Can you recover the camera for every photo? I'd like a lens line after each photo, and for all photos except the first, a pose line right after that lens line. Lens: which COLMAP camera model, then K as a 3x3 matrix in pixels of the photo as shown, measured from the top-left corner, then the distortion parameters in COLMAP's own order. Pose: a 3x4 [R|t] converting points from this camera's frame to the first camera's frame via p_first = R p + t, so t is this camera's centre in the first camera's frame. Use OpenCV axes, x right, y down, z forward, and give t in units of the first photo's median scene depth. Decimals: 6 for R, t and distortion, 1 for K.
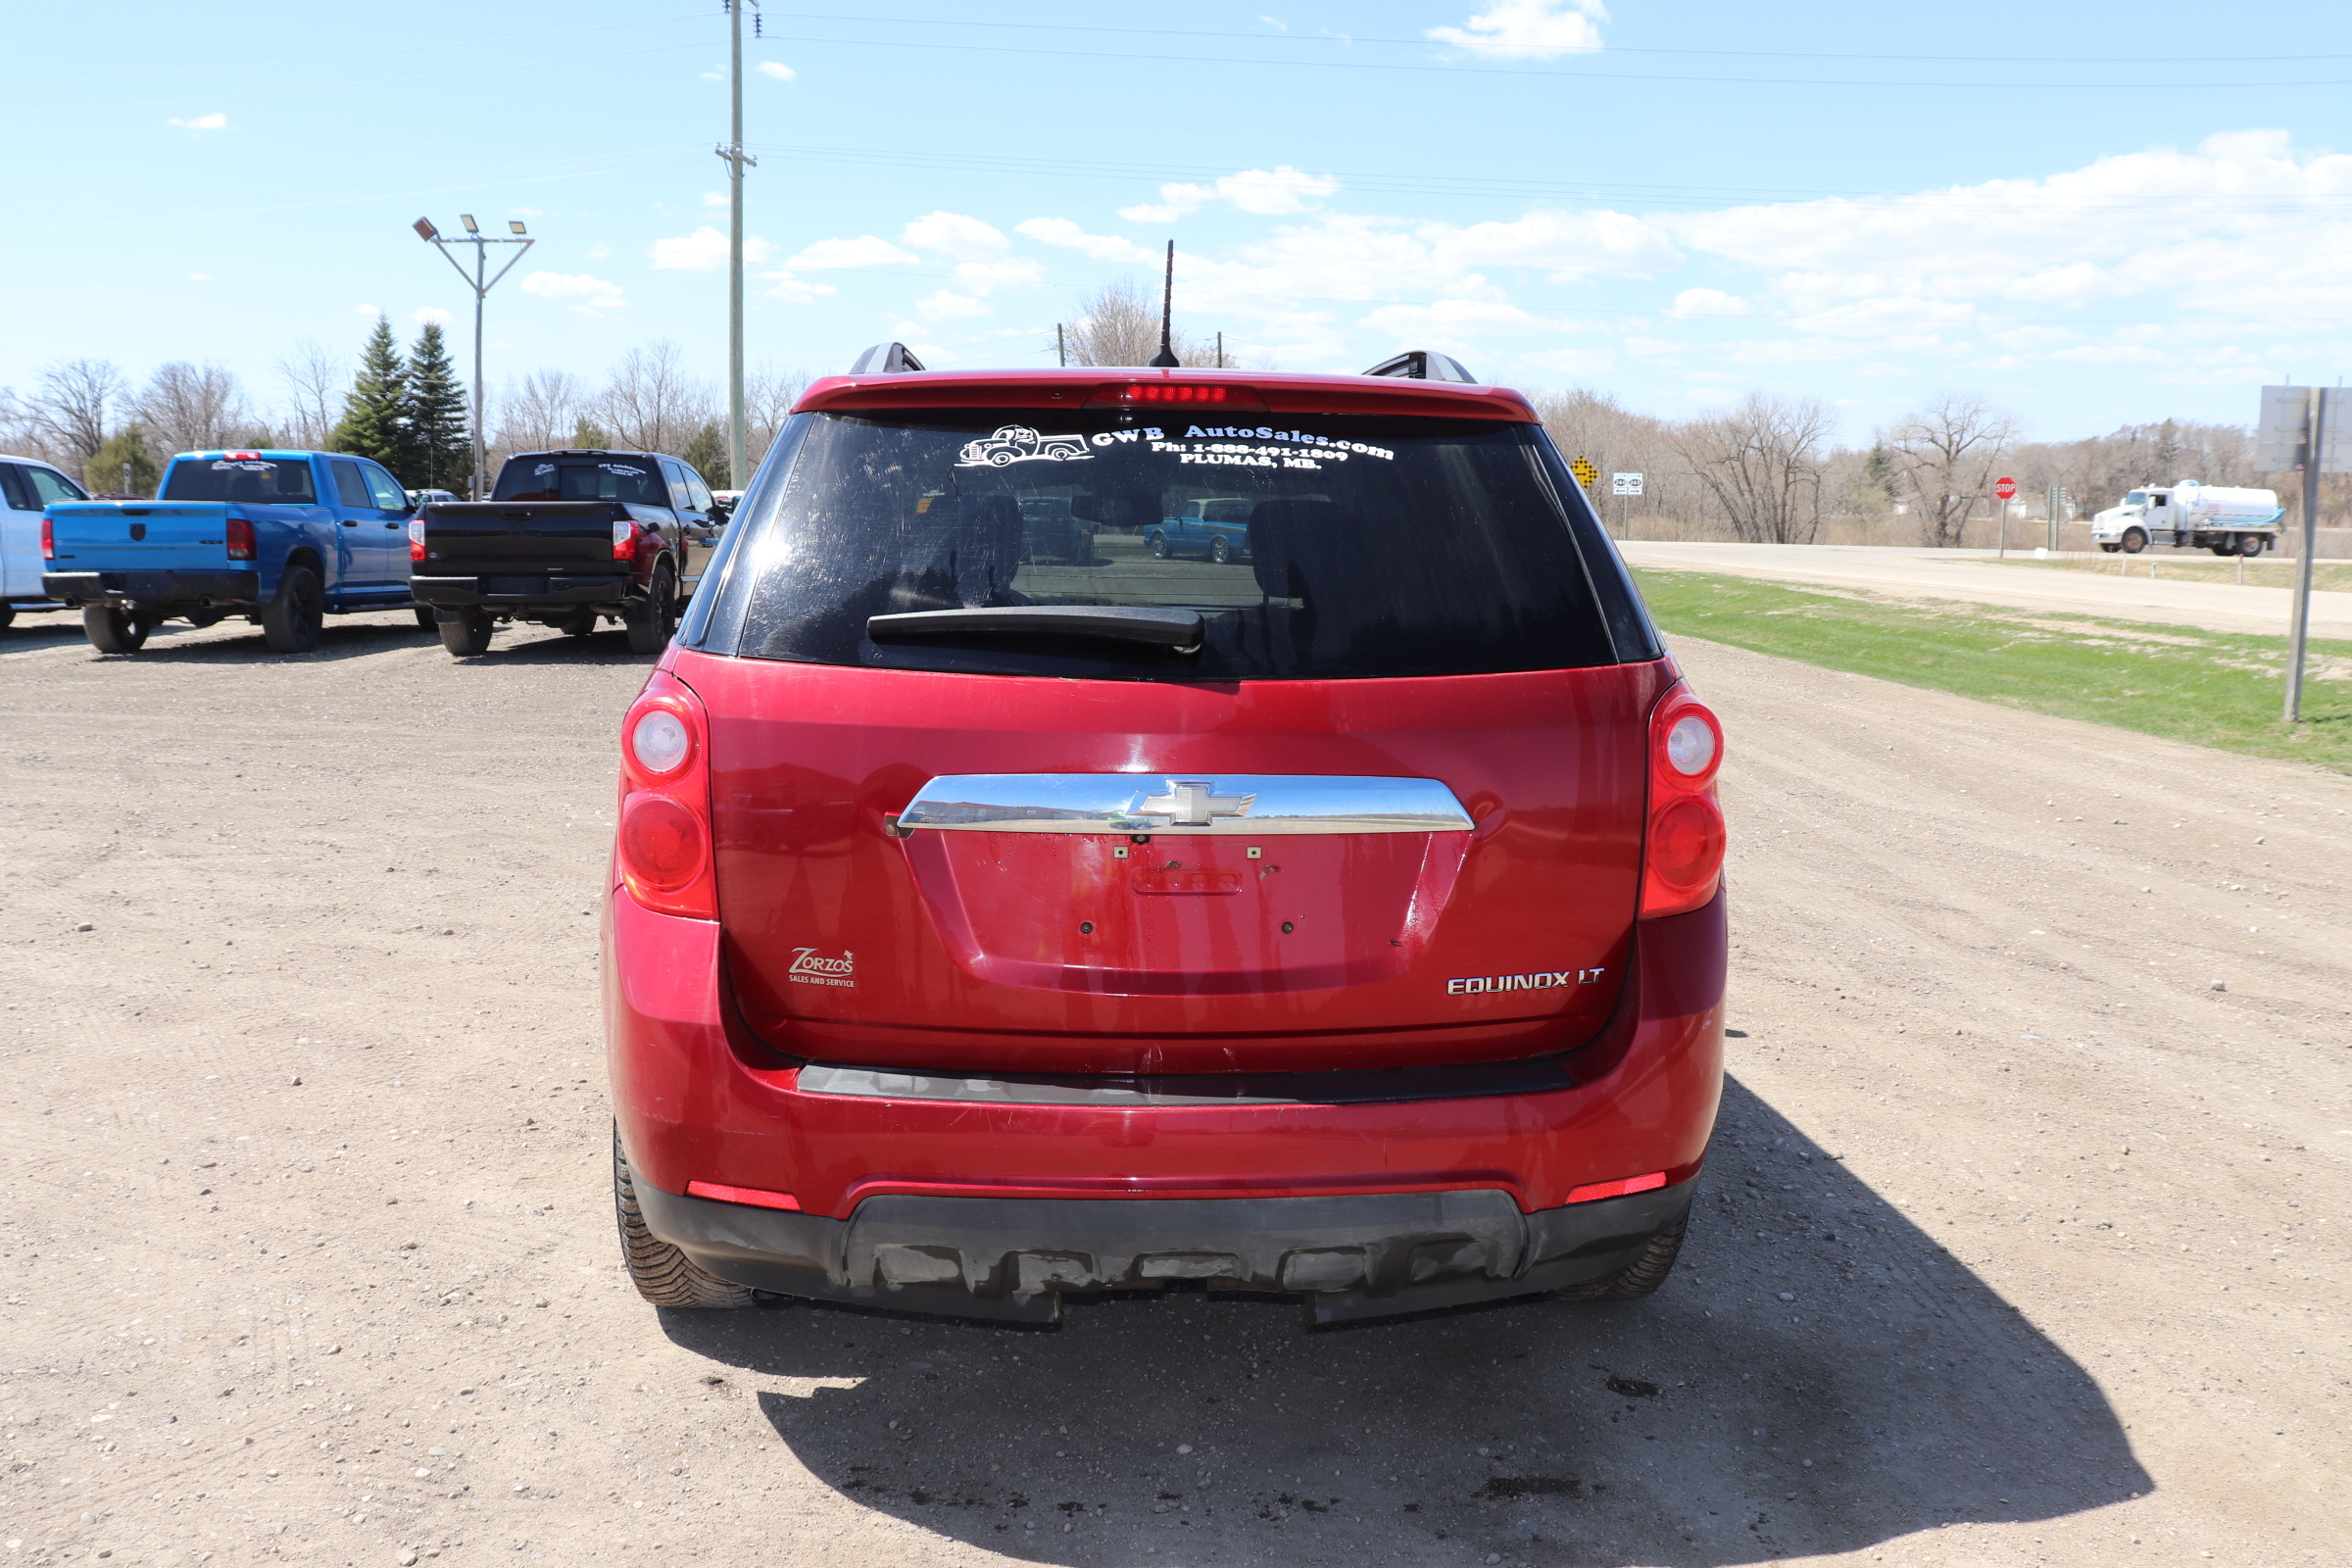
lens RADIAL K [[1926.9, 0, 1176.0], [0, 1926.9, 784.0], [0, 0, 1]] dist [-0.167054, 0.165395]
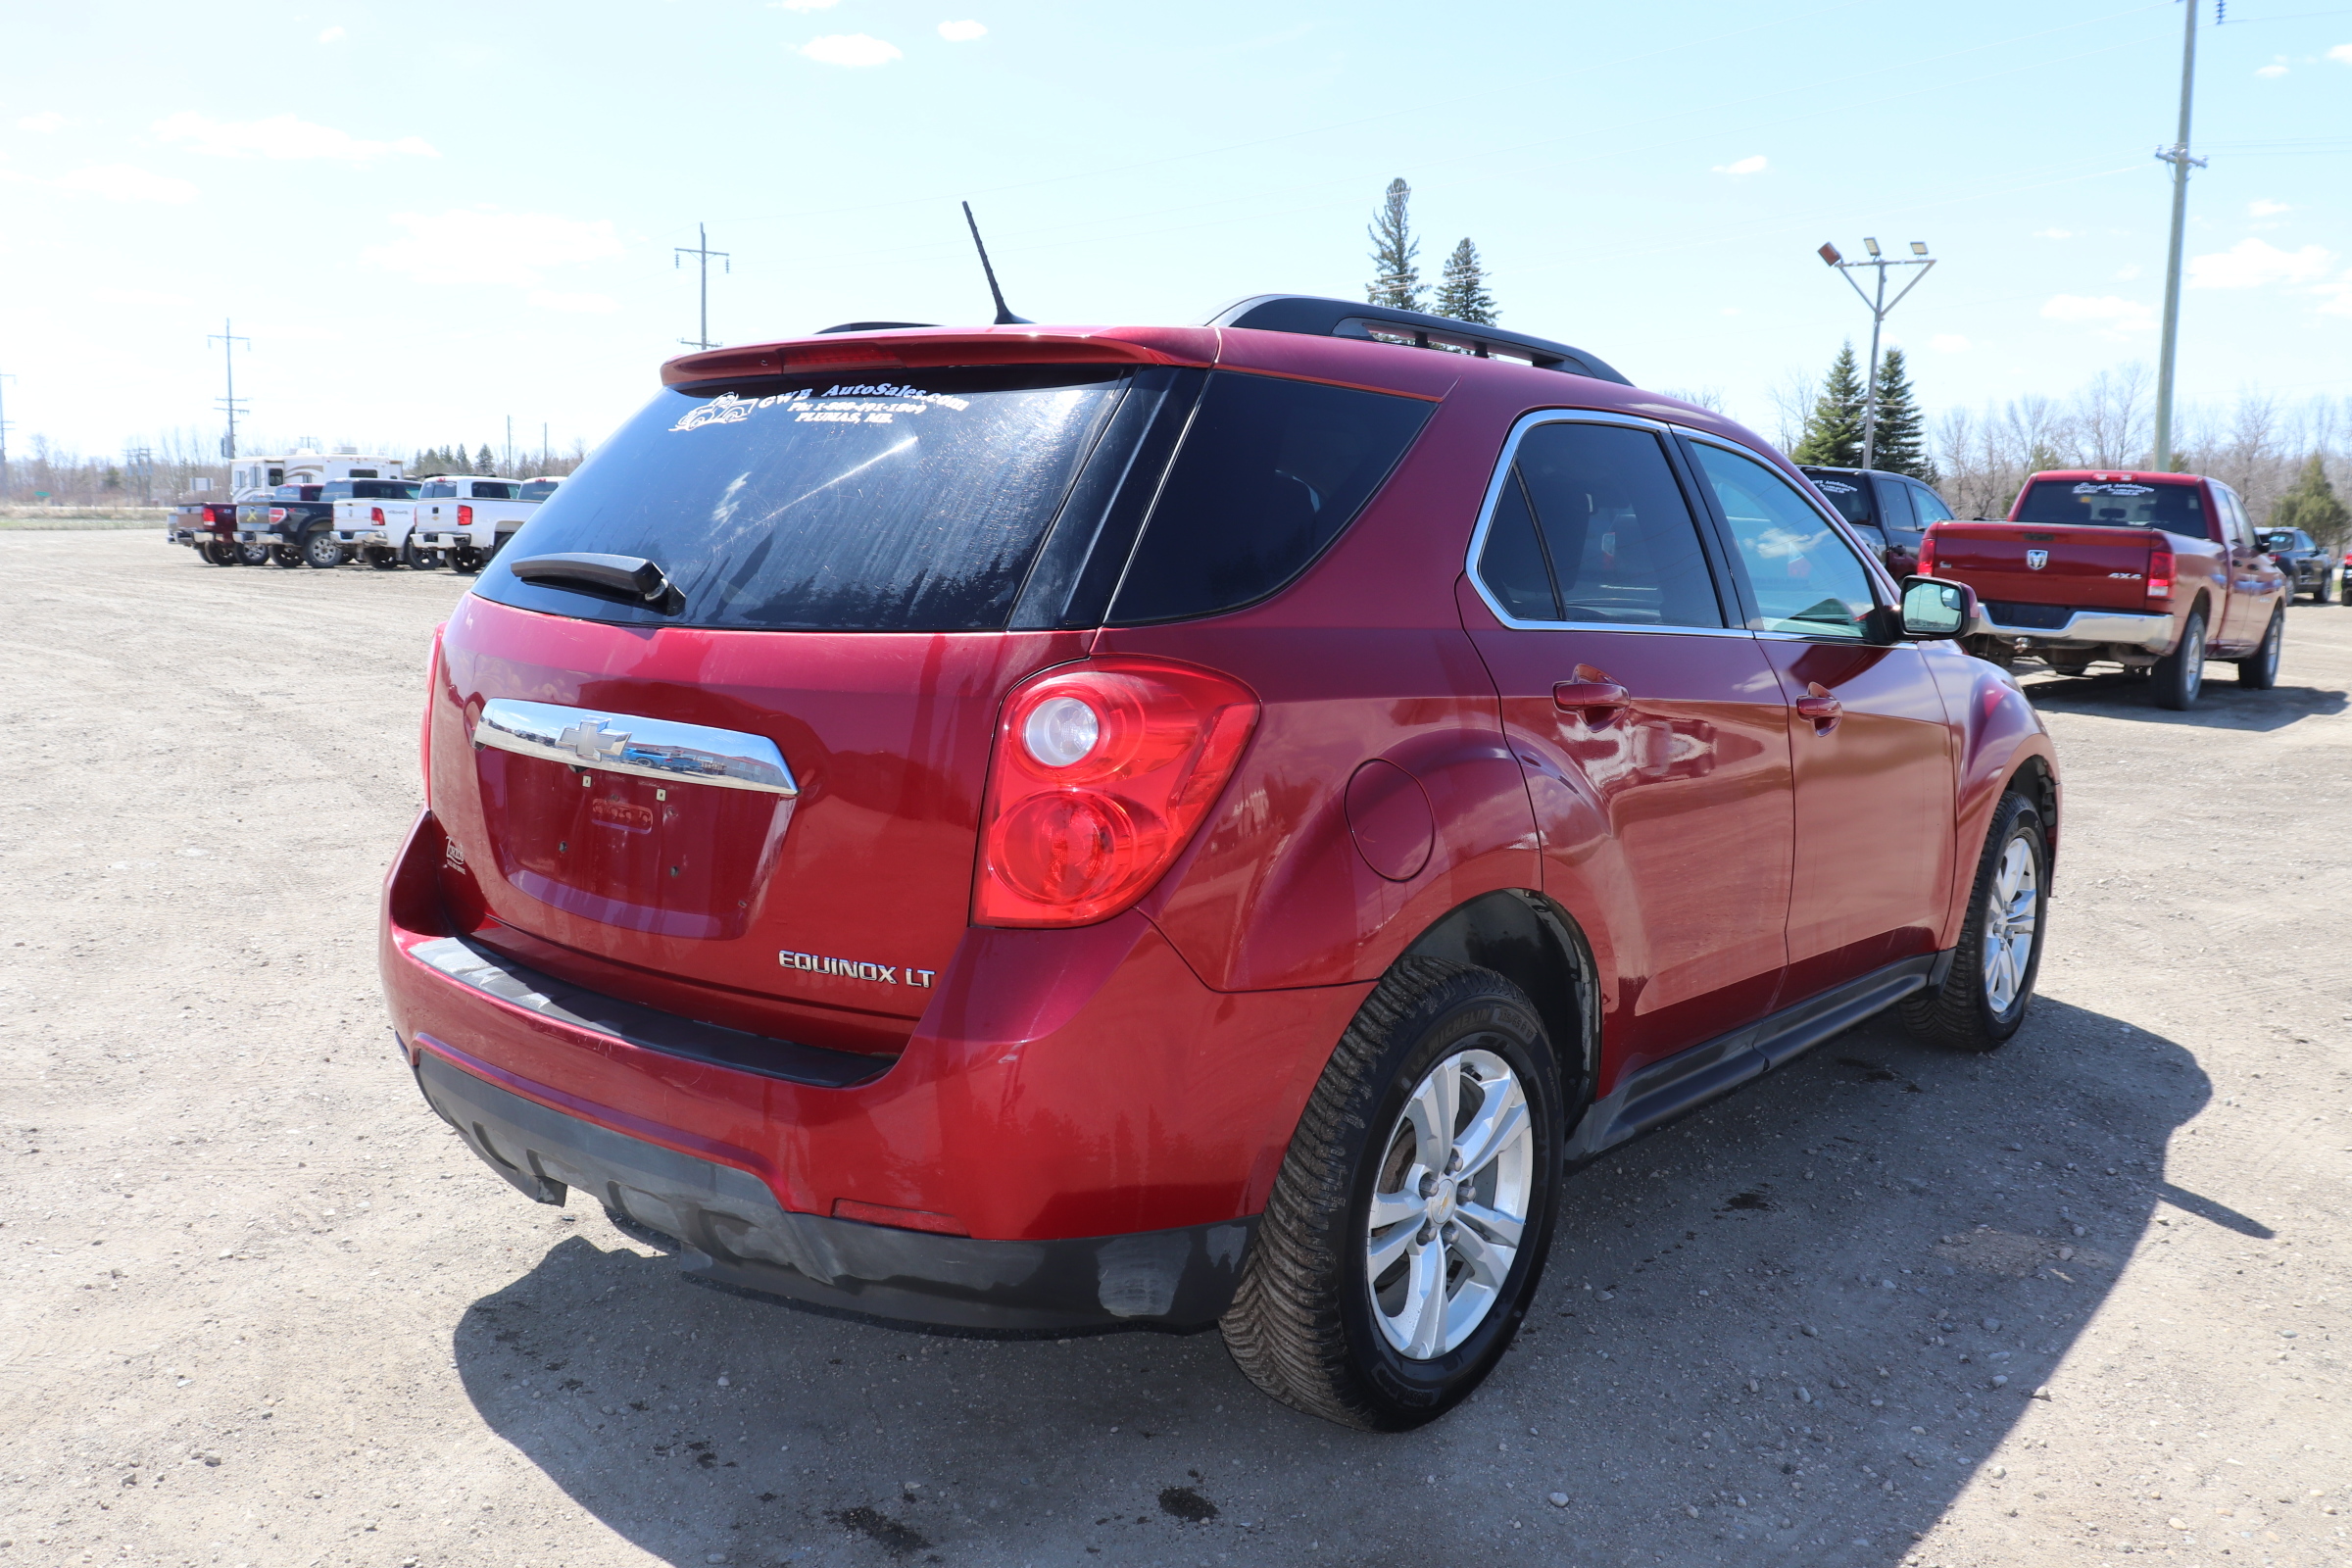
lens RADIAL K [[1924.3, 0, 1176.0], [0, 1924.3, 784.0], [0, 0, 1]] dist [-0.158151, 0.137196]
pose [[0.745905, 0.097856, -0.658825, 0.938492], [-0.106358, 0.993955, 0.027218, -0.027803], [0.657506, 0.049769, 0.751804, 0.425673]]
